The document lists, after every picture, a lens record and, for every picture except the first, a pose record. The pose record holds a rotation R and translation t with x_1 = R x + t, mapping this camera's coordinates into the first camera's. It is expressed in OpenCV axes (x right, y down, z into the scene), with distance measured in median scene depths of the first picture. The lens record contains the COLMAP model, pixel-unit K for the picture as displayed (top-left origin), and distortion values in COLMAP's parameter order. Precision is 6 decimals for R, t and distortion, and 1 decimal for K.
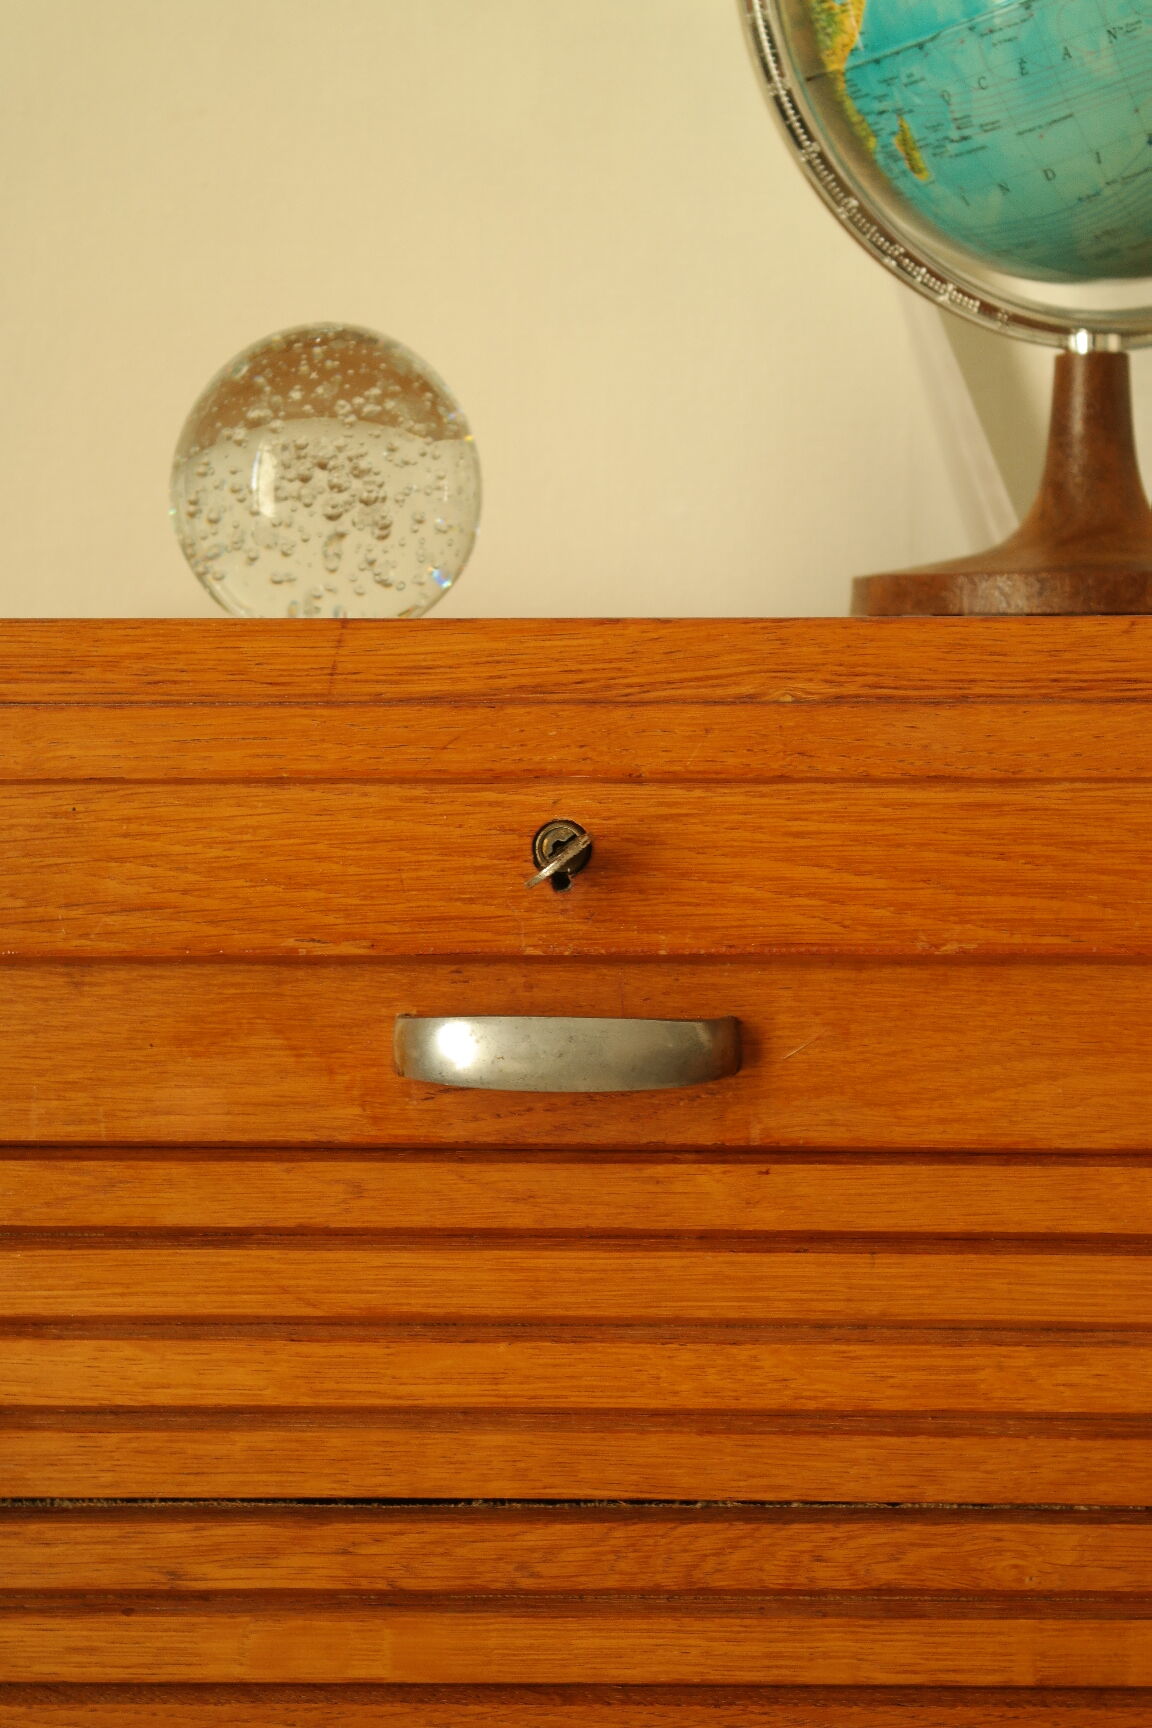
lens RADIAL K [[3586.0, 0, 576.0], [0, 3586.0, 864.0], [0, 0, 1]] dist [0.066703, 0.122421]
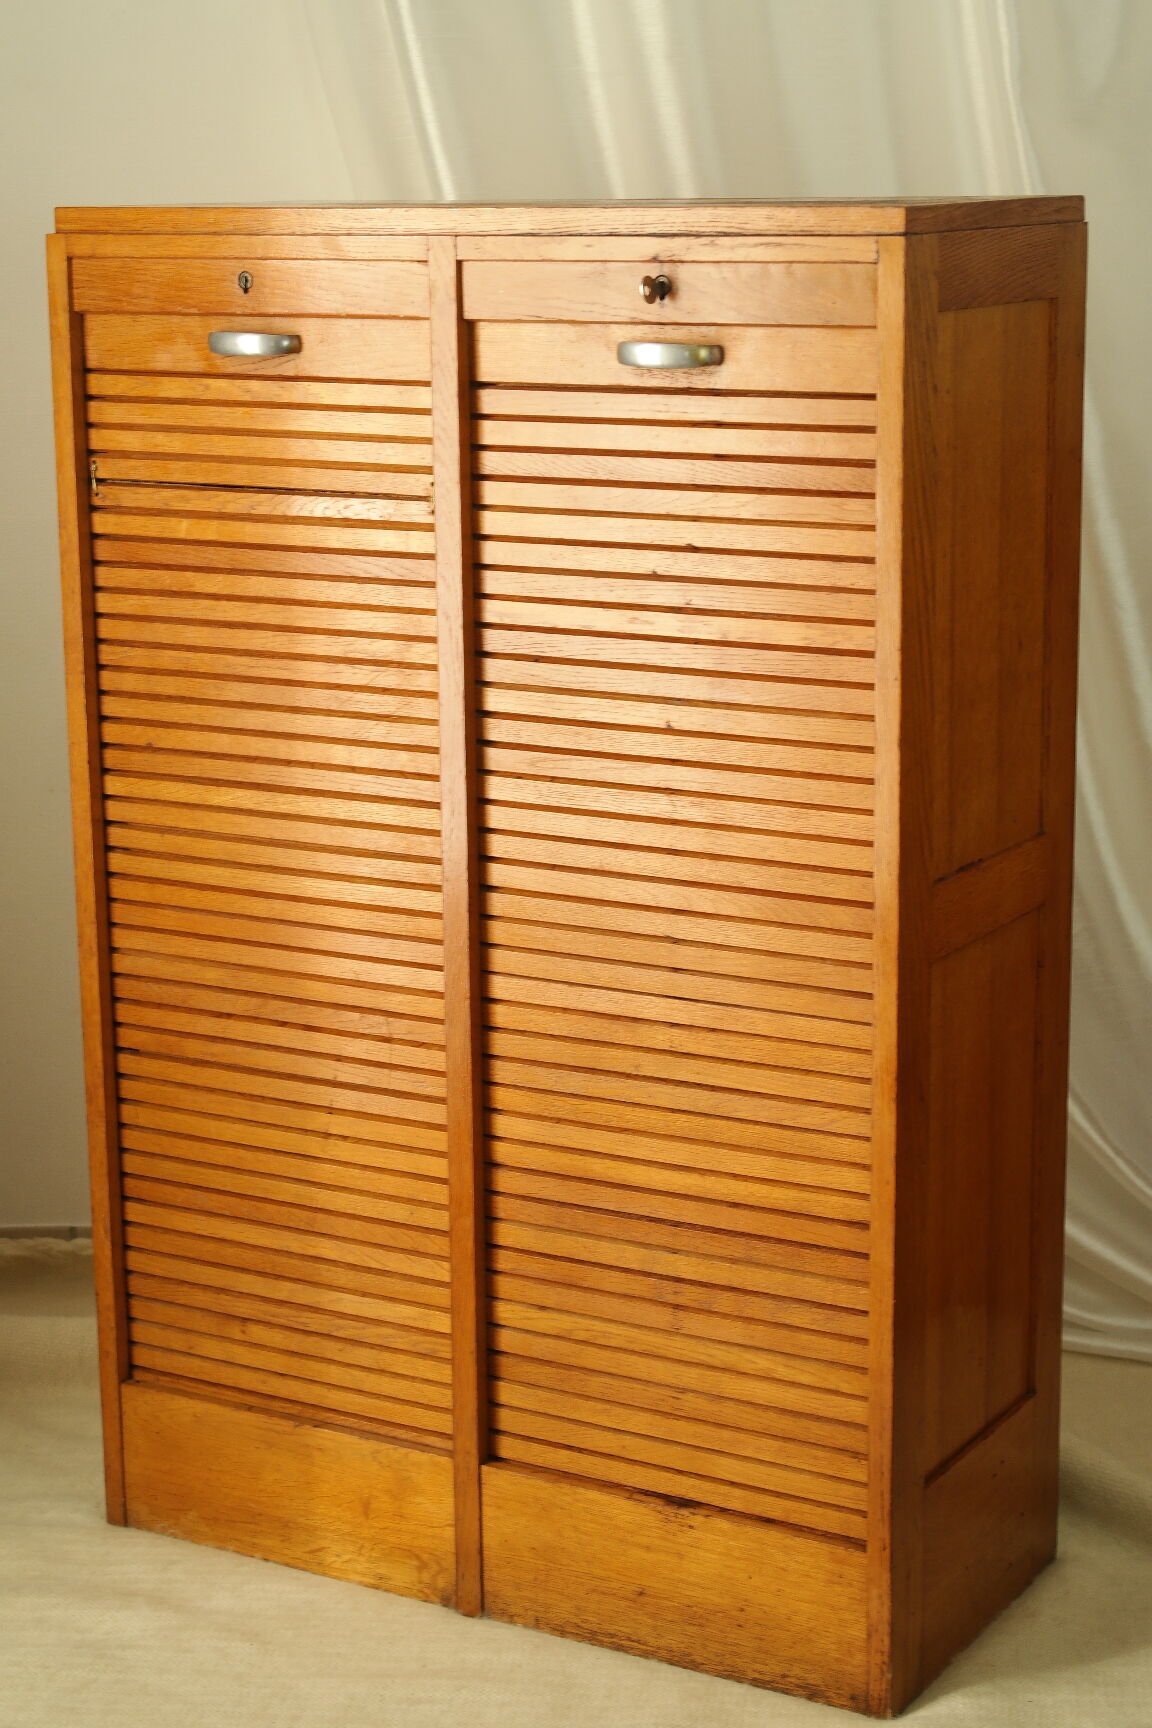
lens RADIAL K [[3219.8, 0, 576.0], [0, 3219.8, 864.0], [0, 0, 1]] dist [0.005581, 0.212255]
pose [[0.874387, 0.096593, -0.475517, 1.664500], [-0.018868, 0.986013, 0.165595, 0.027529], [0.484862, -0.135822, 0.863980, -1.417215]]
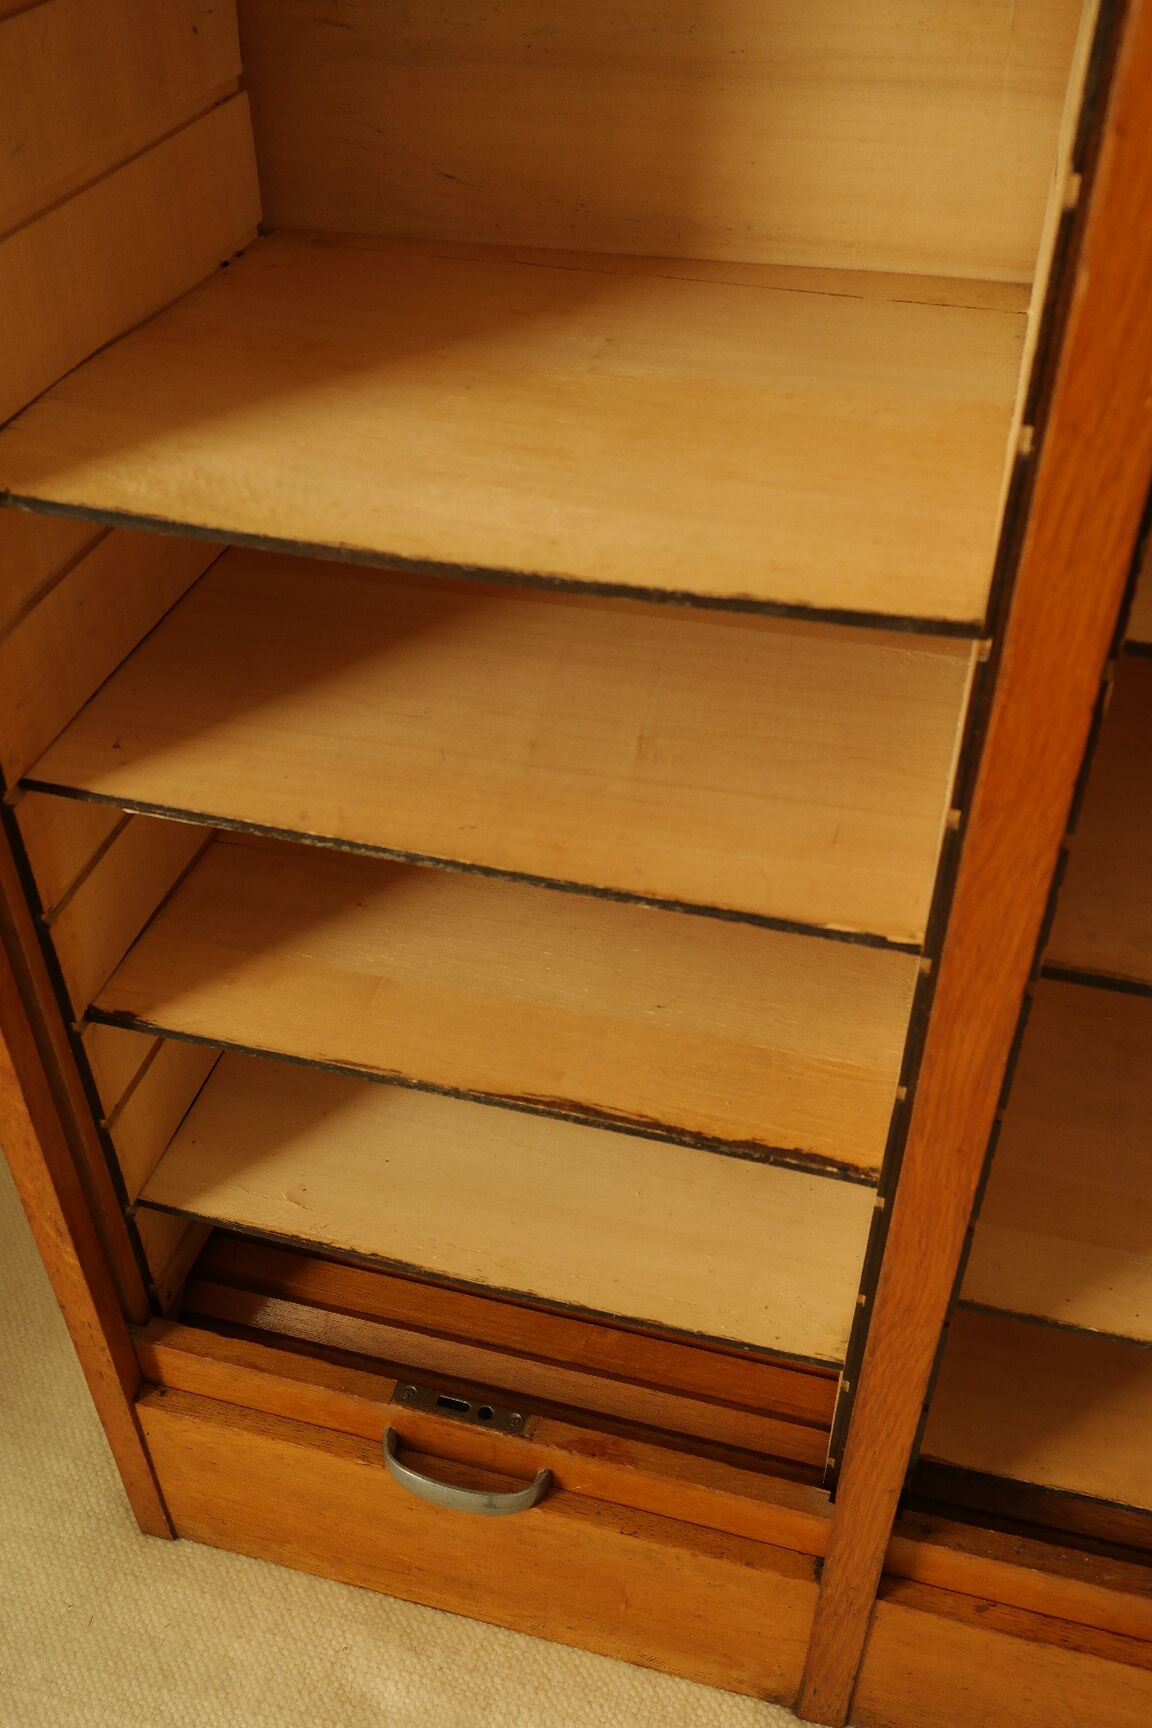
lens RADIAL K [[1607.8, 0, 576.0], [0, 1607.8, 864.0], [0, 0, 1]] dist [0.011843, 0.007620]
pose [[0.971534, 0.148844, -0.184303, 0.169067], [-0.011482, 0.806647, 0.590922, 0.275740], [0.236623, -0.571984, 0.785394, 0.566613]]
